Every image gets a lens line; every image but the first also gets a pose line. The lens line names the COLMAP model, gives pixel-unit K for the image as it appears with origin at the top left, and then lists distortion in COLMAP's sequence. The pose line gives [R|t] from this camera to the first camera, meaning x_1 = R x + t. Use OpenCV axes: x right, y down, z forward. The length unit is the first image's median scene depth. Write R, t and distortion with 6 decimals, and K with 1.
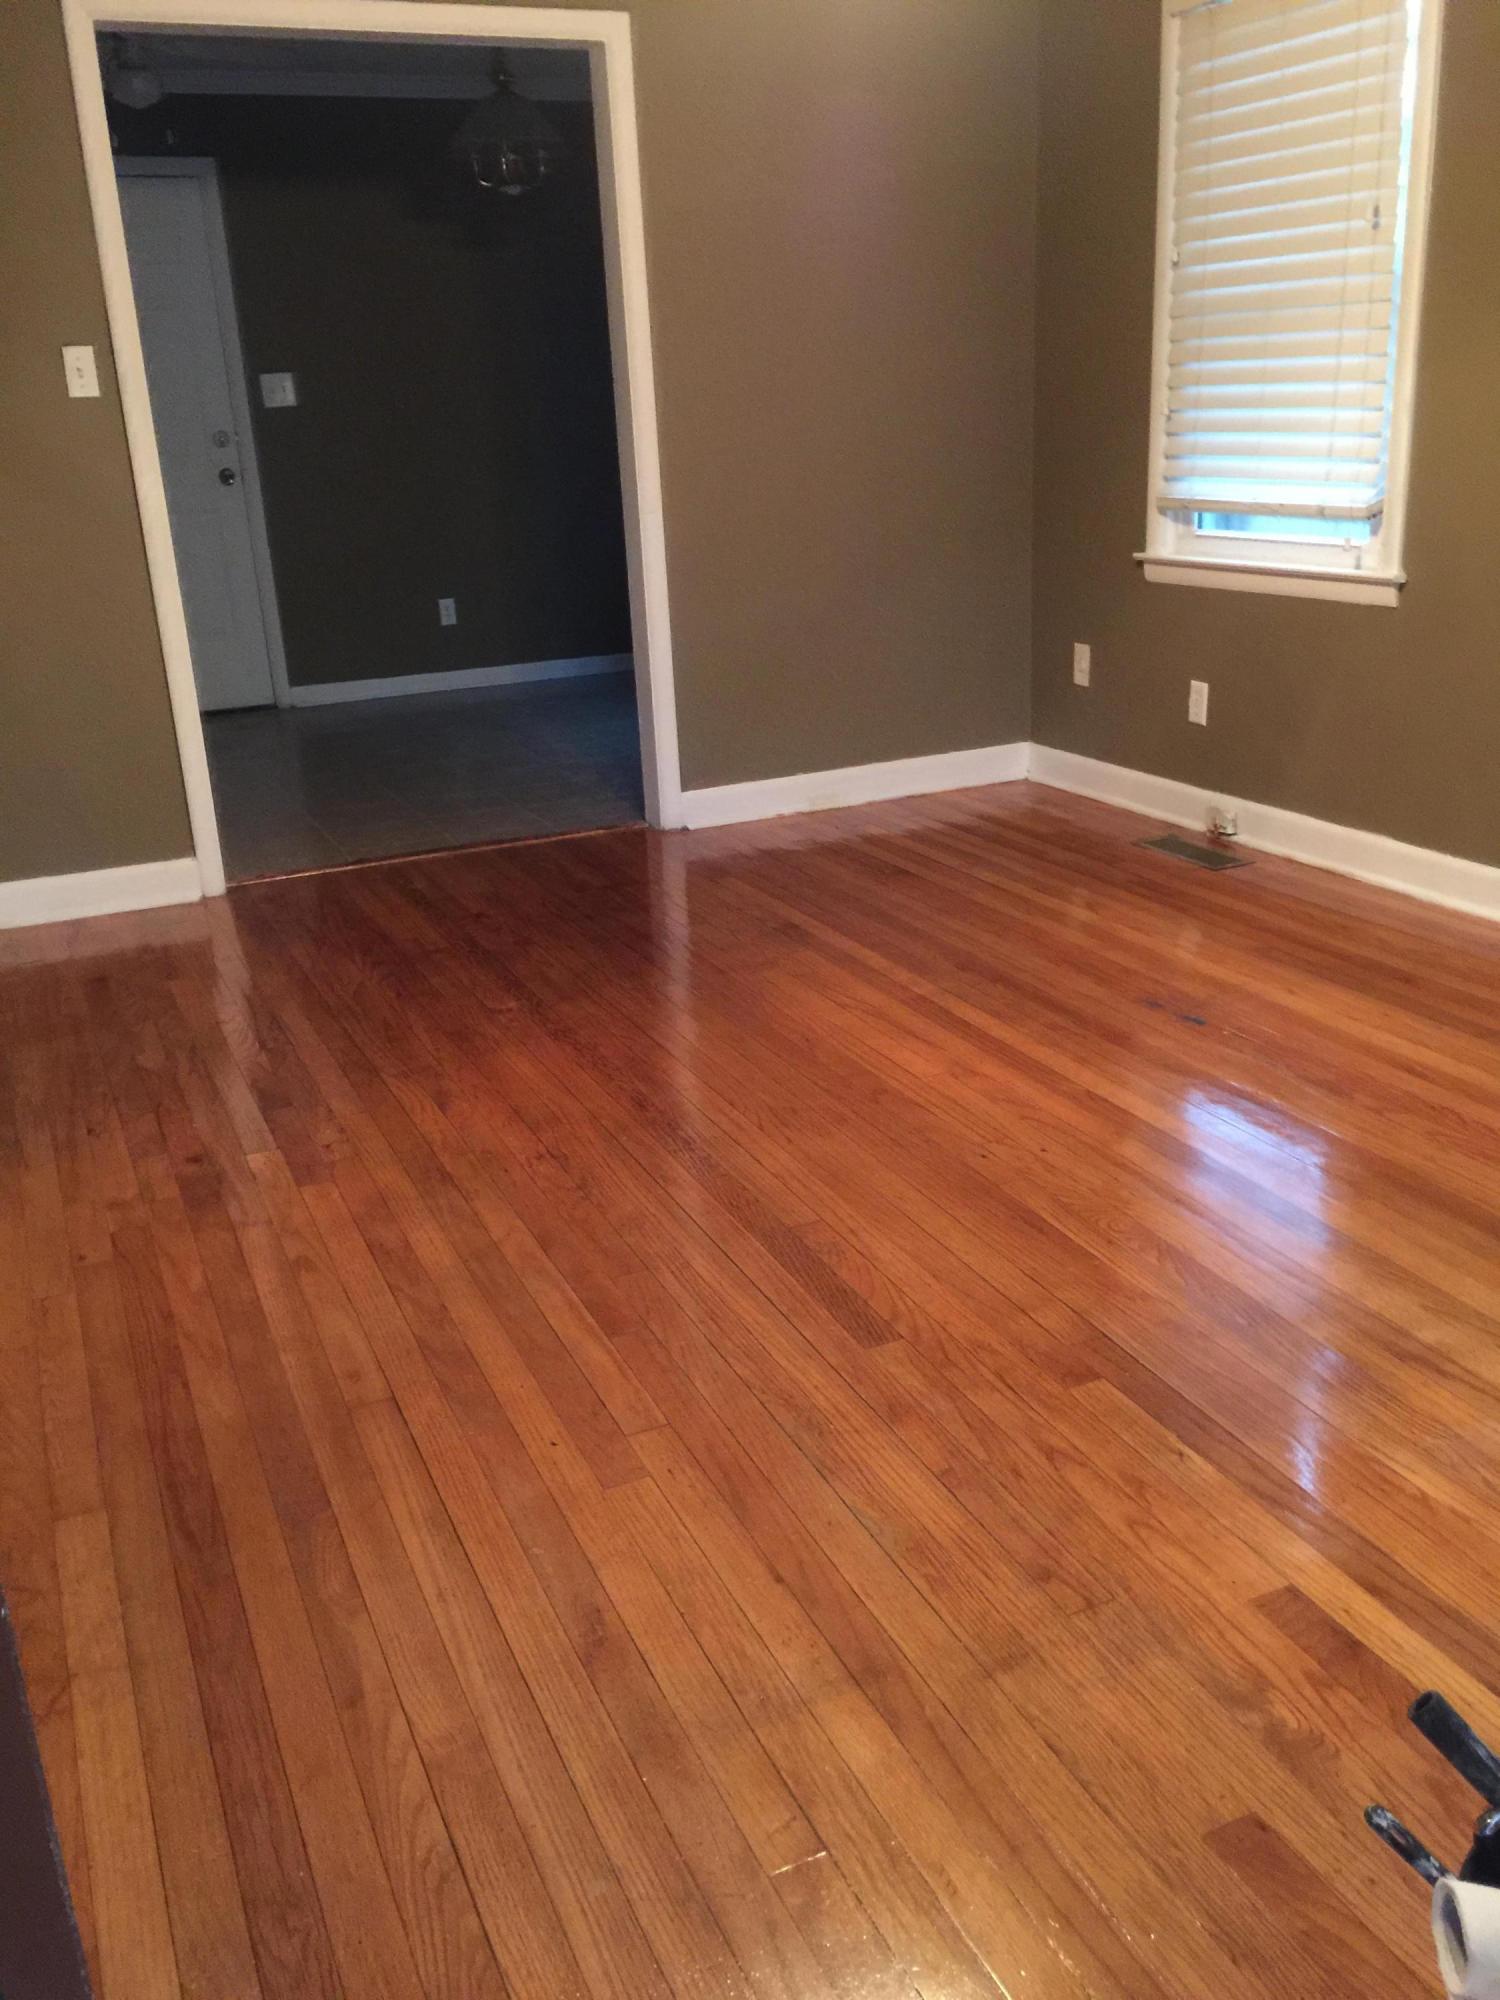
lens RADIAL K [[1708.4, 0, 768.8], [0, 1708.4, 982.0], [0, 0, 1]] dist [0.076449, -0.087804]
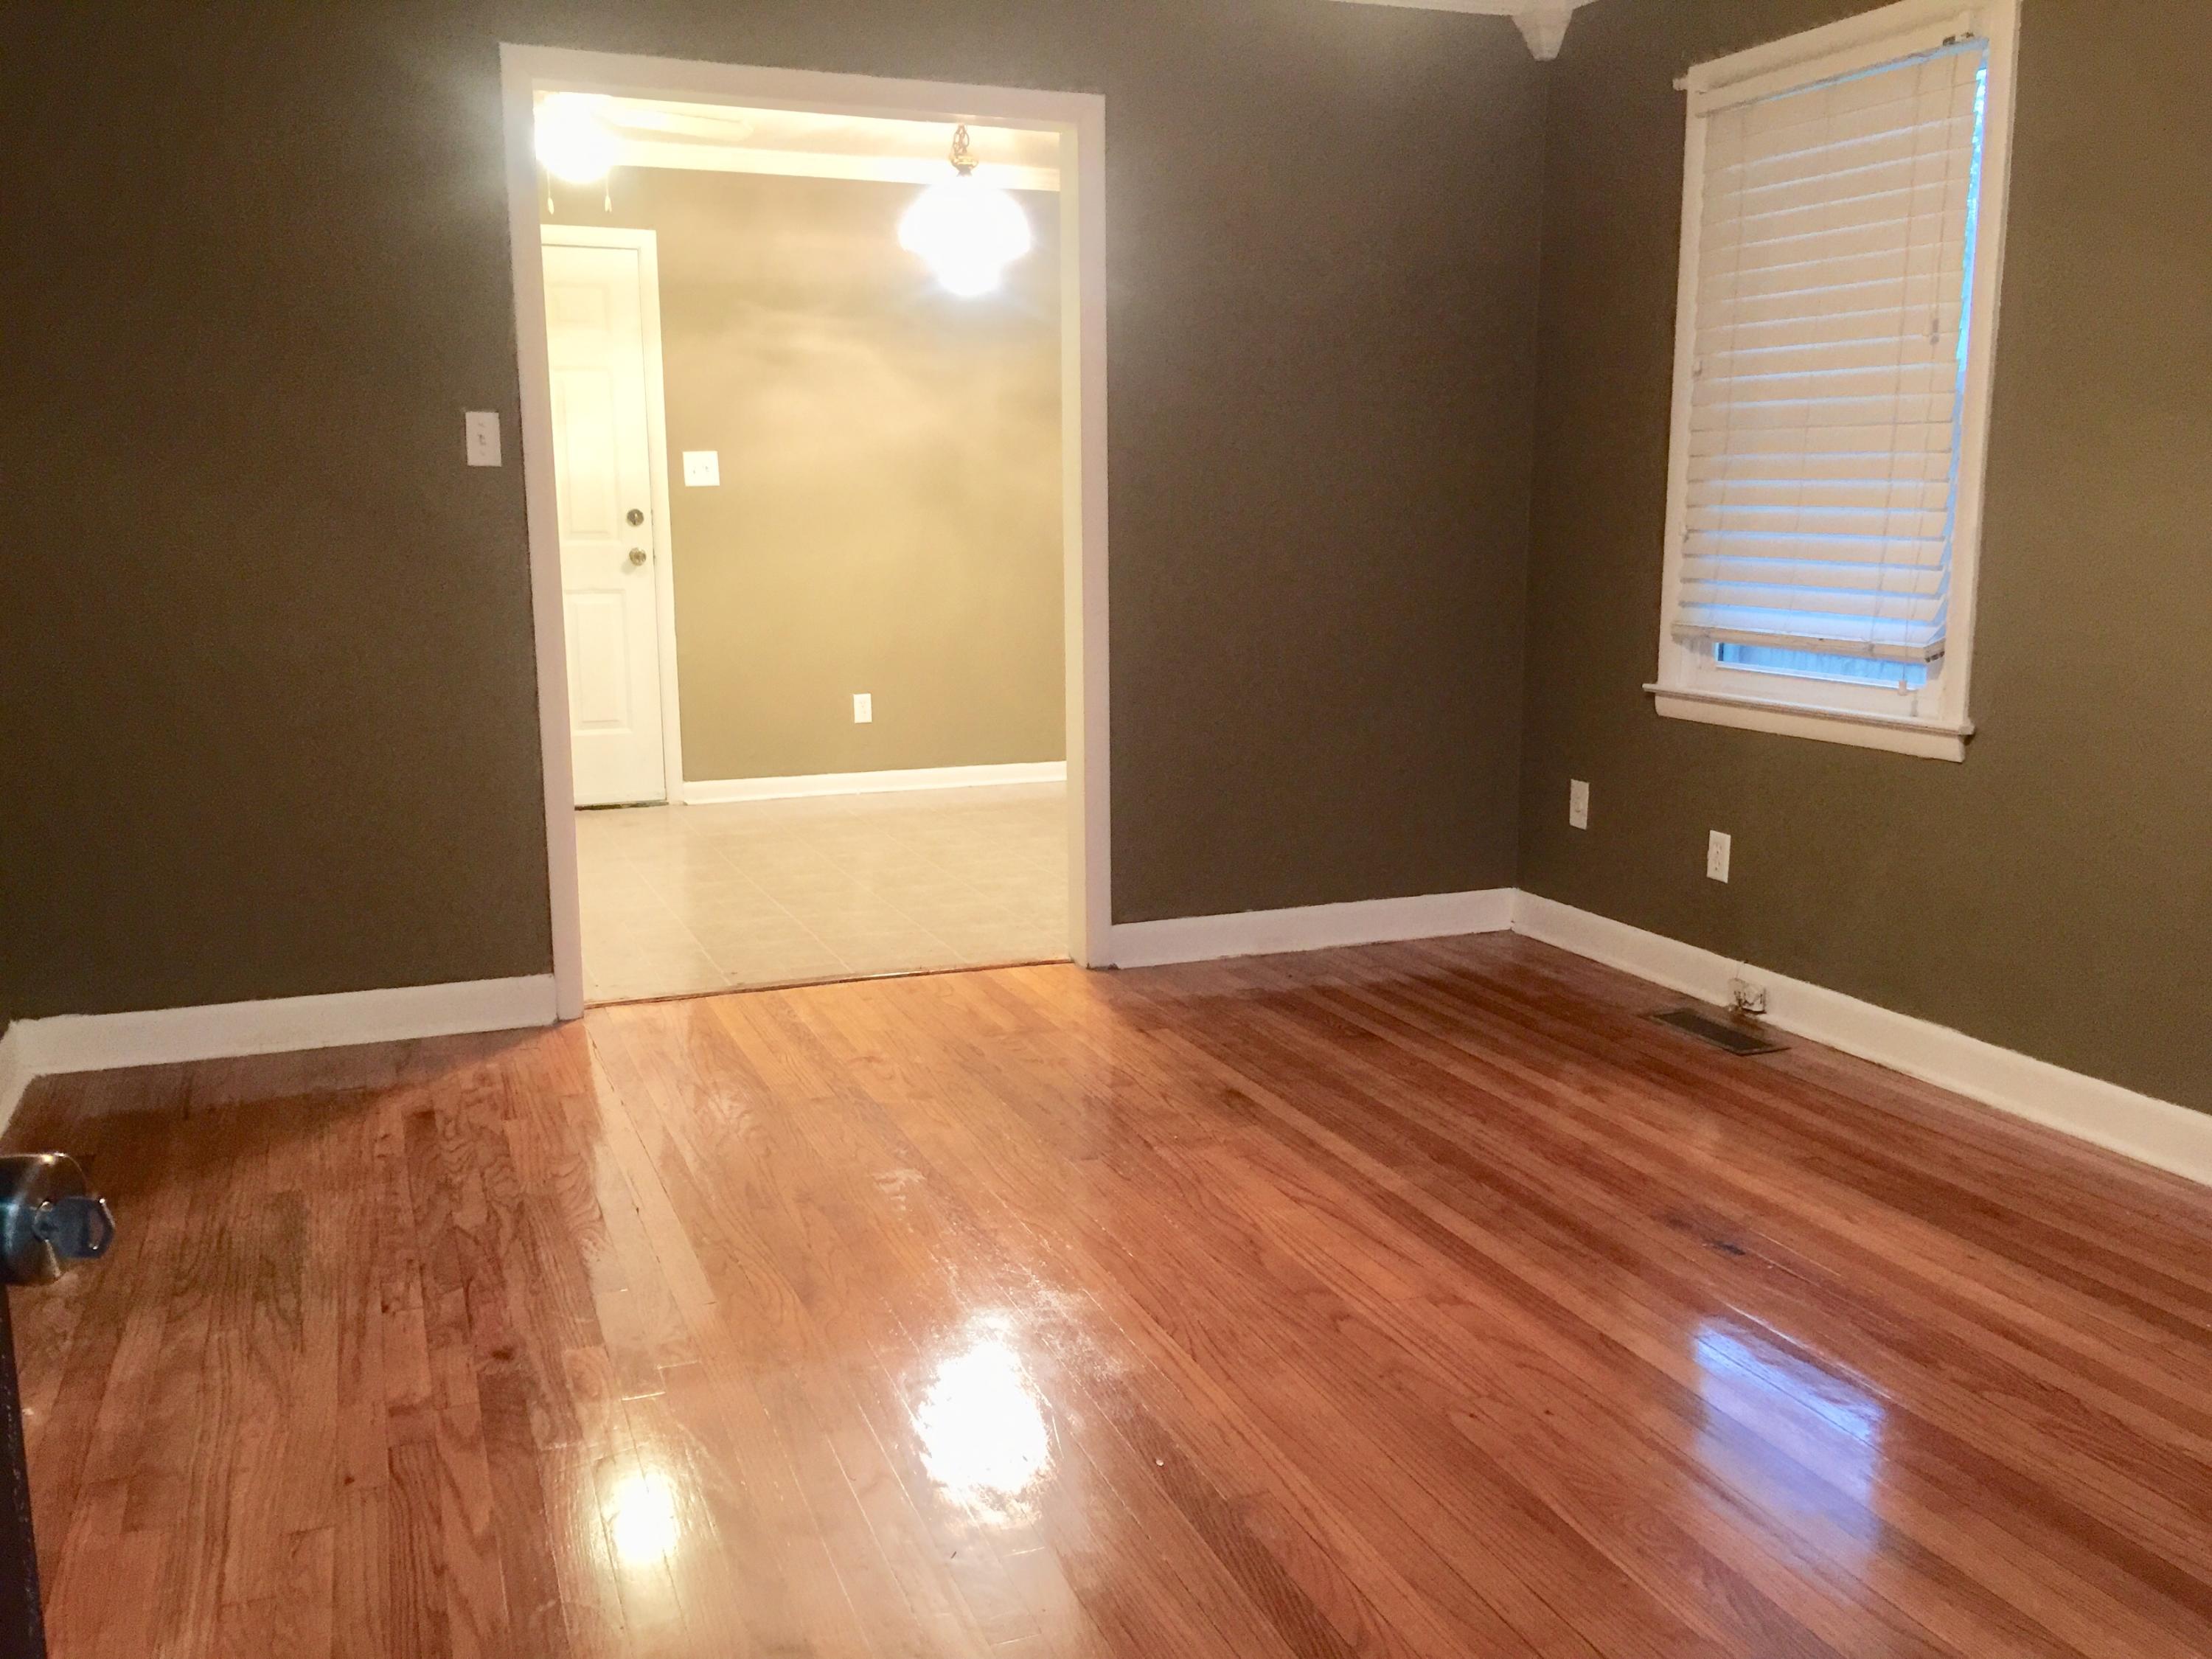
lens RADIAL K [[1889.5, 0, 1101.0], [0, 1889.5, 821.0], [0, 0, 1]] dist [0.076449, -0.087804]
pose [[0.997264, 0.051443, -0.053084, -0.010316], [-0.059145, 0.986052, -0.155576, -0.016858], [0.044340, 0.158290, 0.986397, 0.055744]]
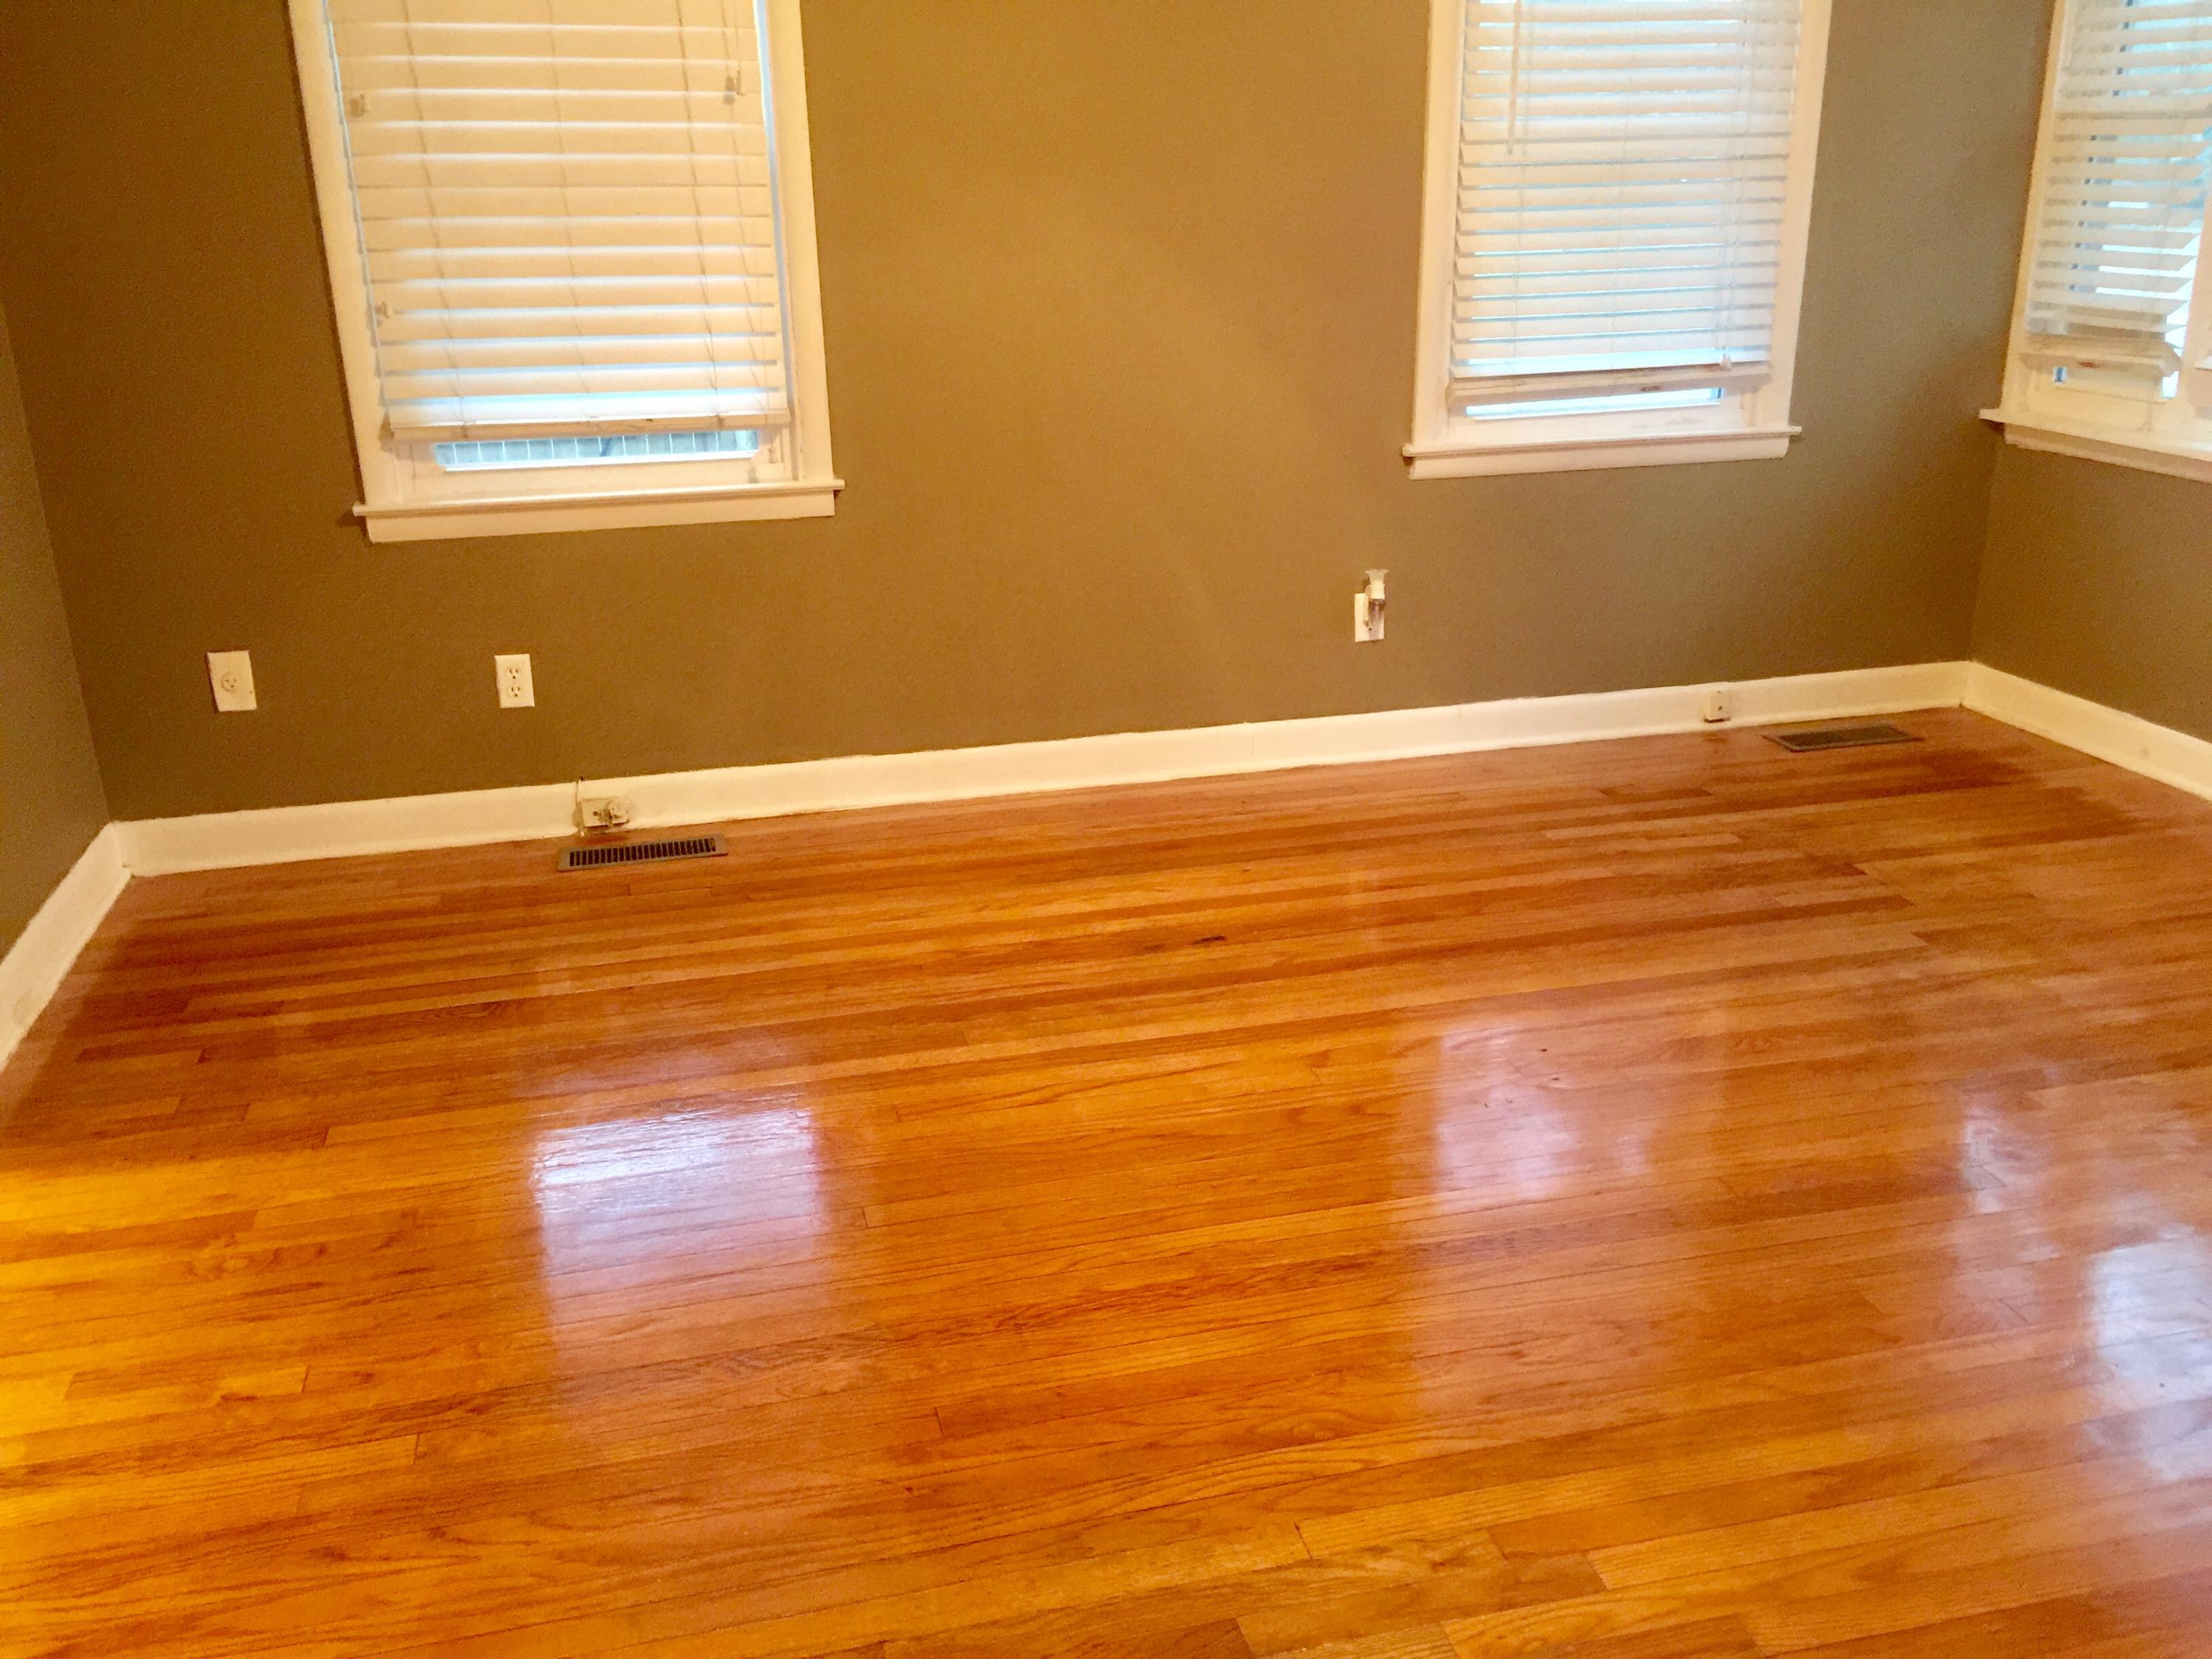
lens RADIAL K [[1889.5, 0, 1058.3], [0, 1889.5, 843.5], [0, 0, 1]] dist [0.076449, -0.087804]
pose [[0.202024, -0.289941, 0.935479, -0.647211], [0.326680, 0.920420, 0.214725, -0.246789], [-0.923291, 0.262222, 0.280664, 0.685891]]
